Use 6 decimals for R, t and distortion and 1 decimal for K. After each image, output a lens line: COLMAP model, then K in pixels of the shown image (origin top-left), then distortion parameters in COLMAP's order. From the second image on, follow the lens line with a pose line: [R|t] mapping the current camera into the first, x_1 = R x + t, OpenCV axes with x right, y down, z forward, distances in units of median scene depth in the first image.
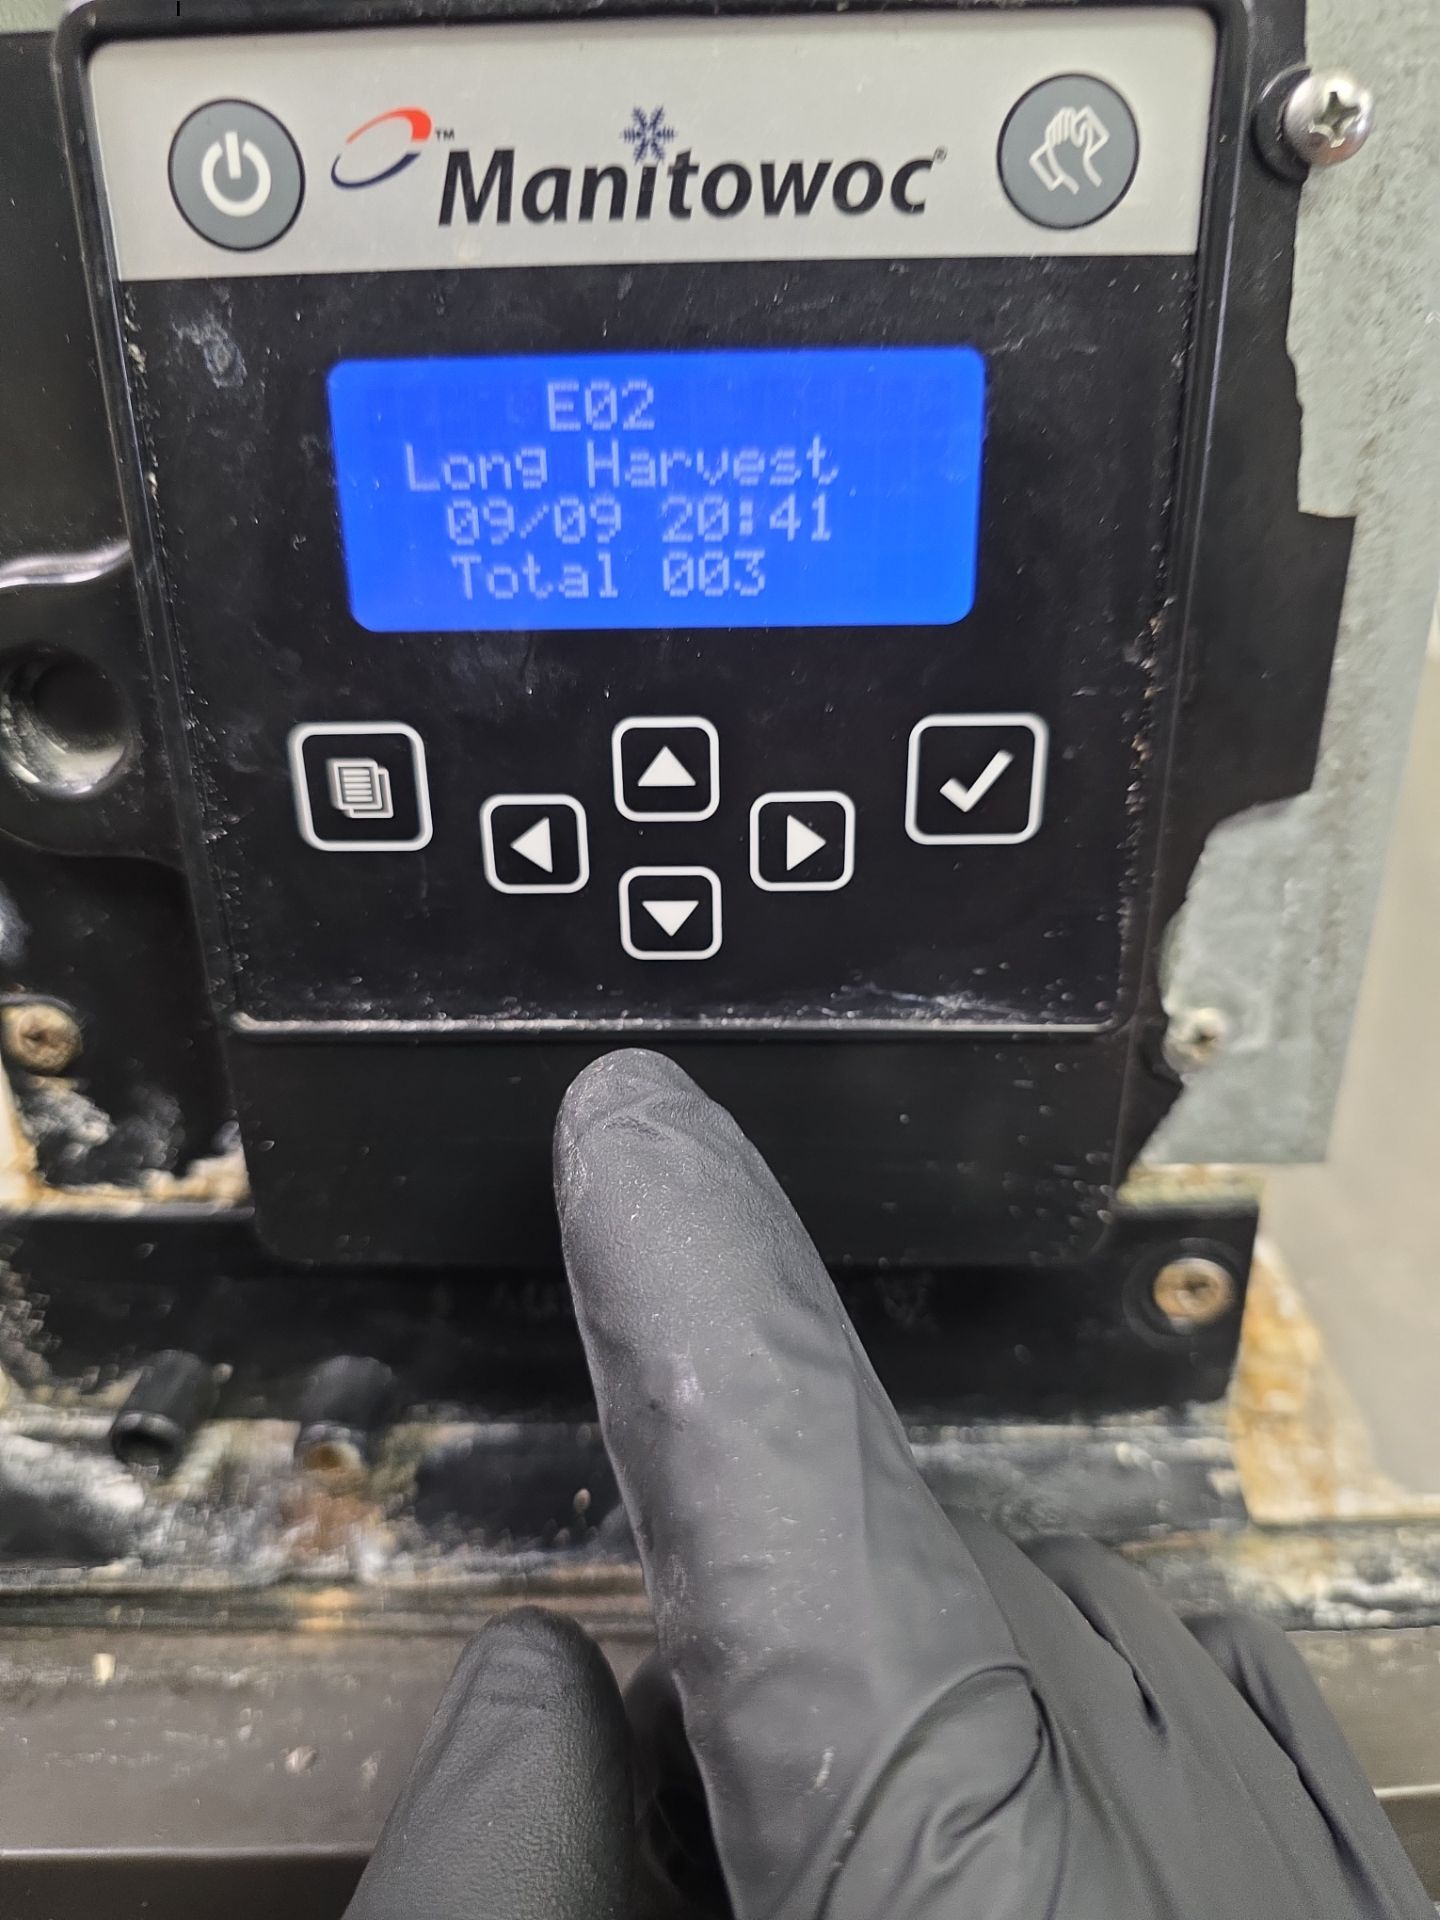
lens RADIAL K [[1267.9, 0, 720.0], [0, 1267.9, 960.0], [0, 0, 1]] dist [-0.015848, -0.001949]
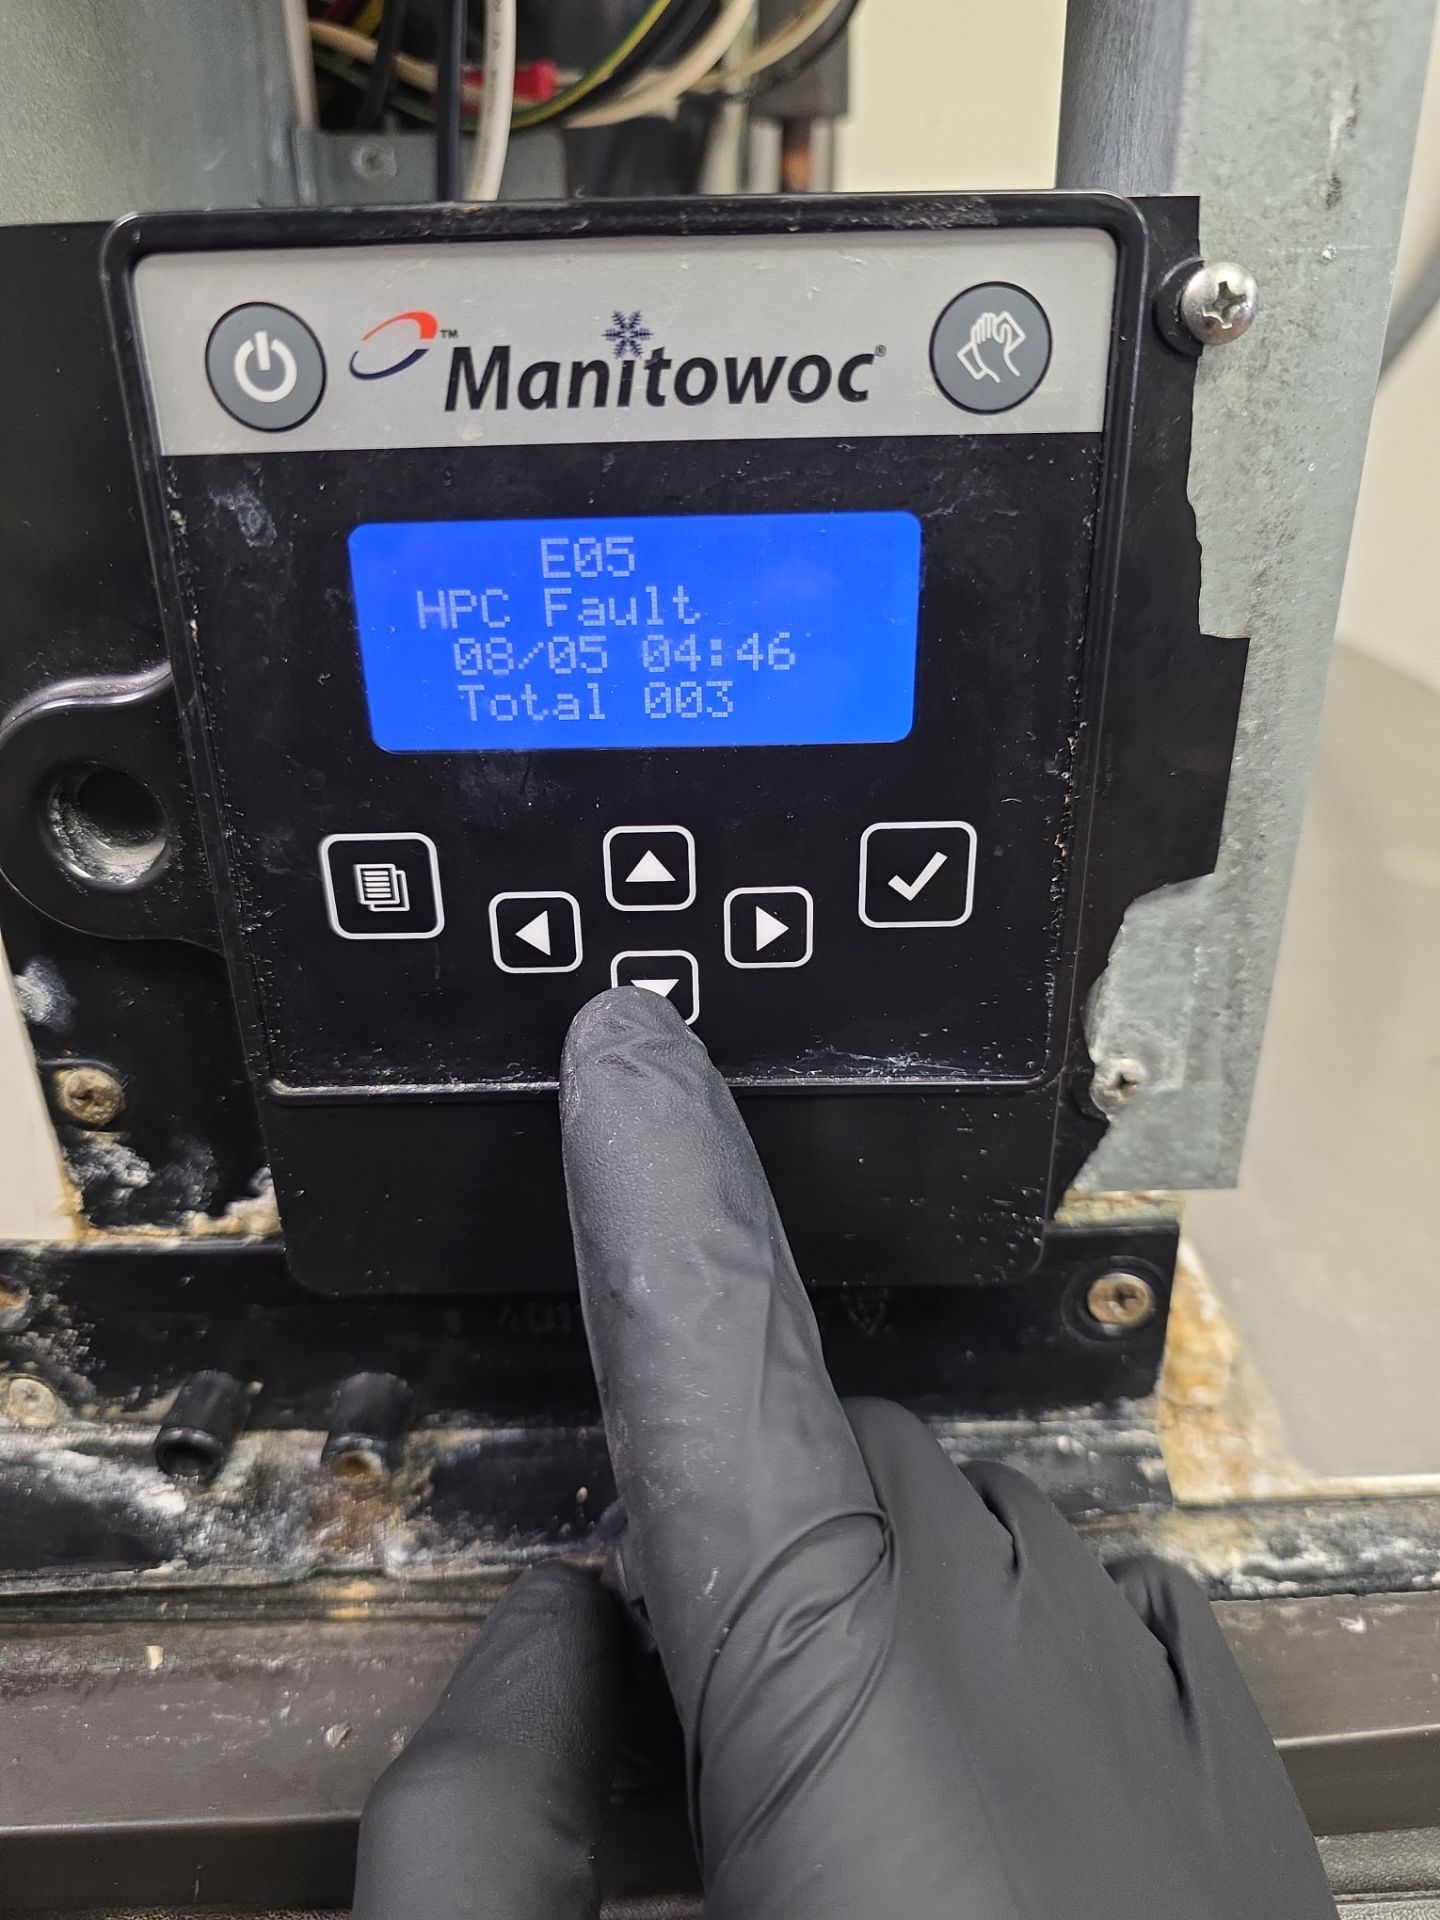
lens RADIAL K [[1205.0, 0, 714.6], [0, 1205.0, 986.9], [0, 0, 1]] dist [0.007462, -0.015772]
pose [[0.999752, -0.014892, 0.016530, -0.003159], [0.014570, 0.999705, 0.019418, -0.061702], [-0.016815, -0.019173, 0.999675, -0.088830]]
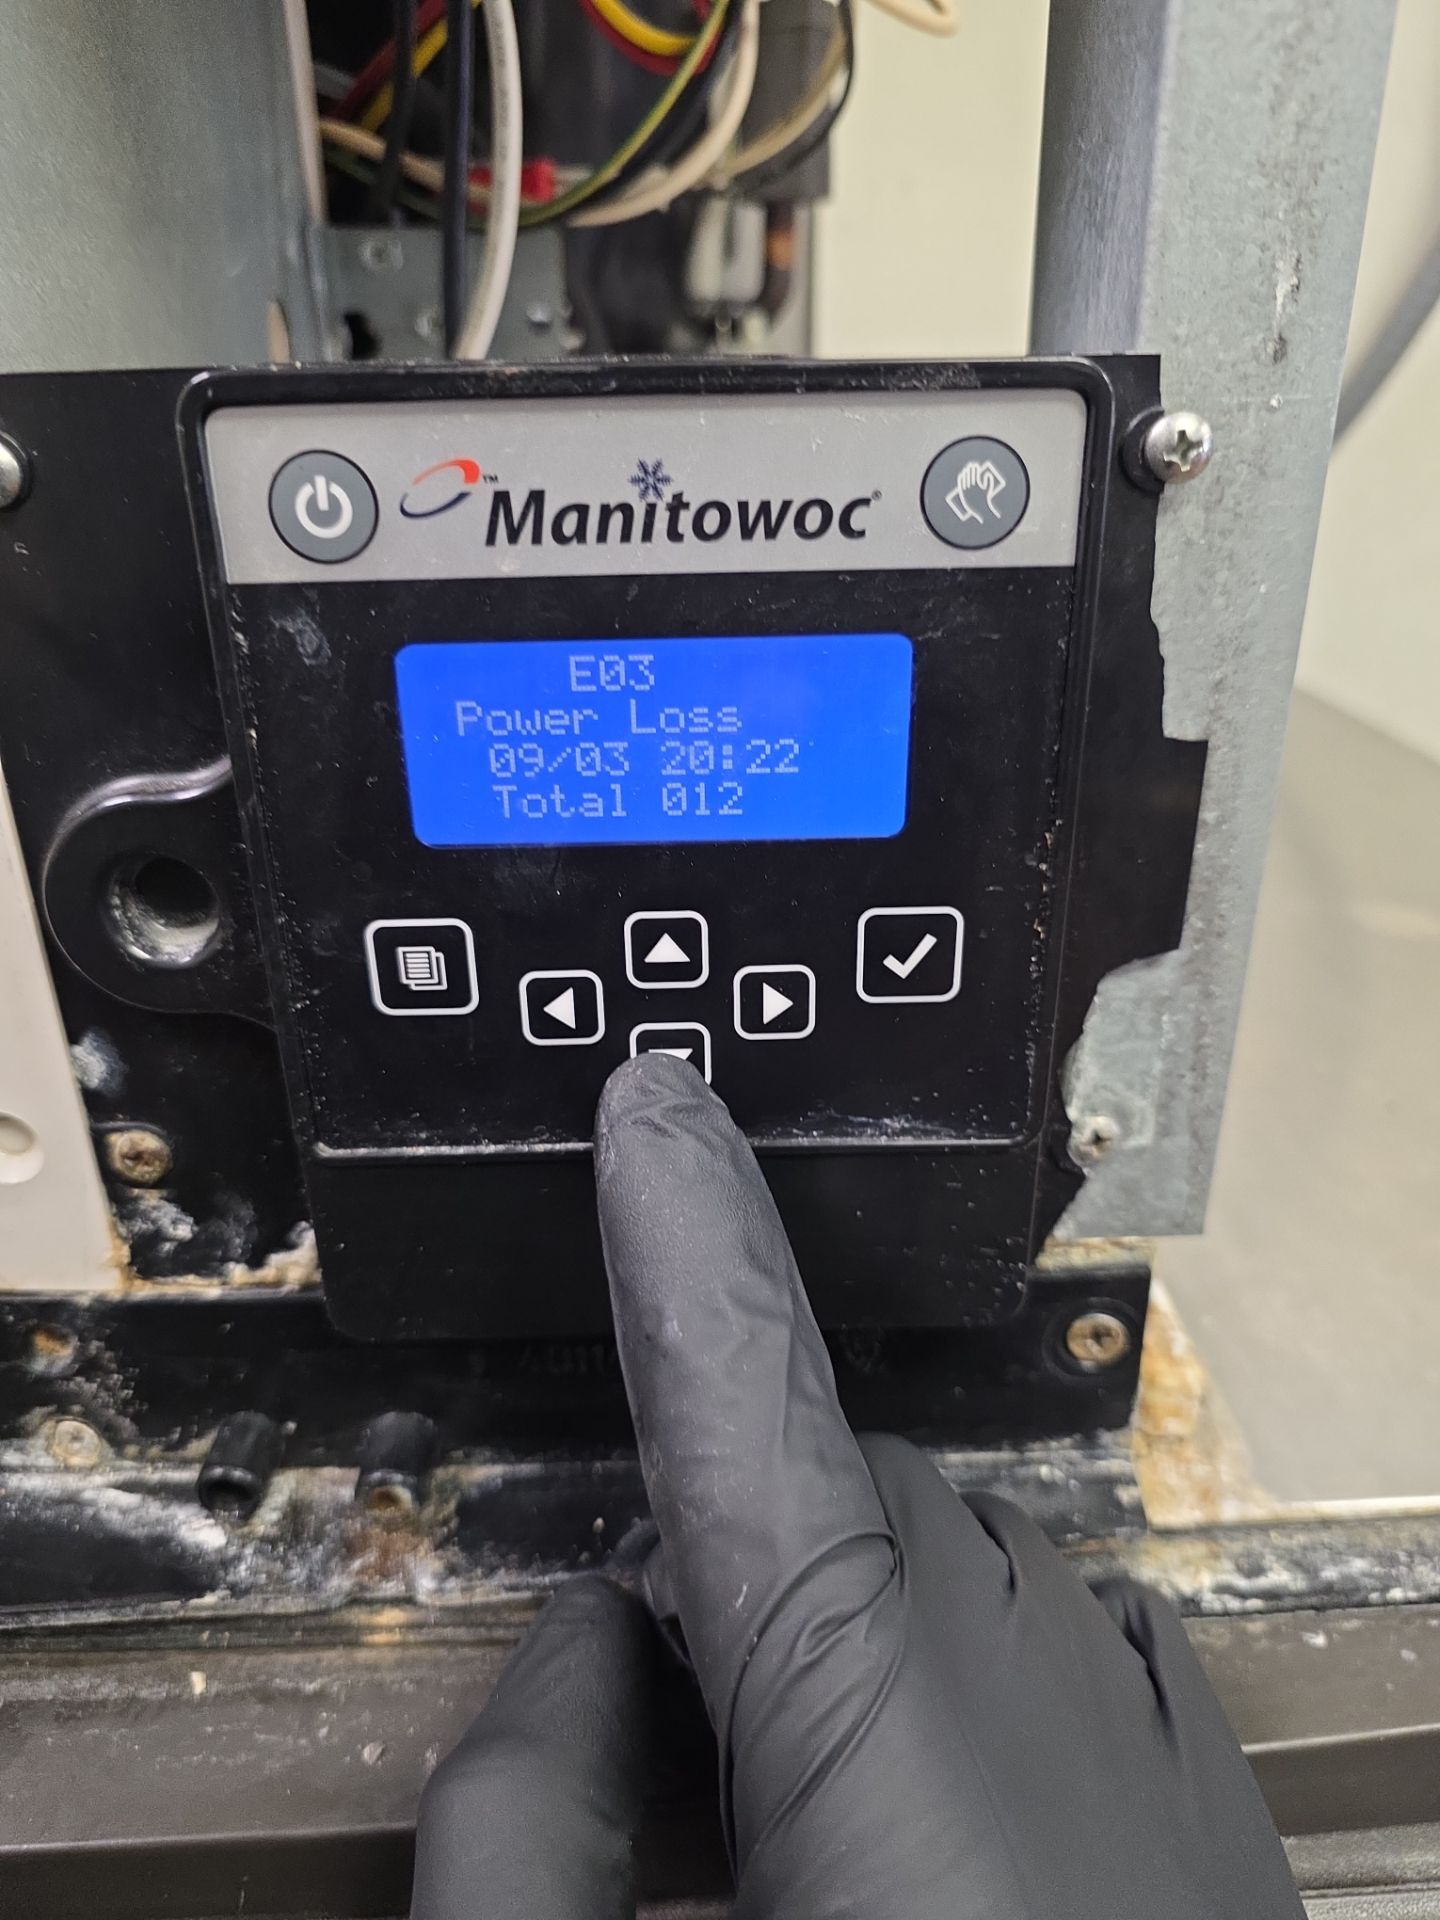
lens RADIAL K [[1165.6, 0, 719.6], [0, 1165.6, 1019.4], [0, 0, 1]] dist [0.018736, -0.026711]
pose [[0.999364, -0.019413, 0.029907, -0.025177], [0.019126, 0.999769, 0.009852, -0.089487], [-0.030092, -0.009274, 0.999504, -0.154581]]
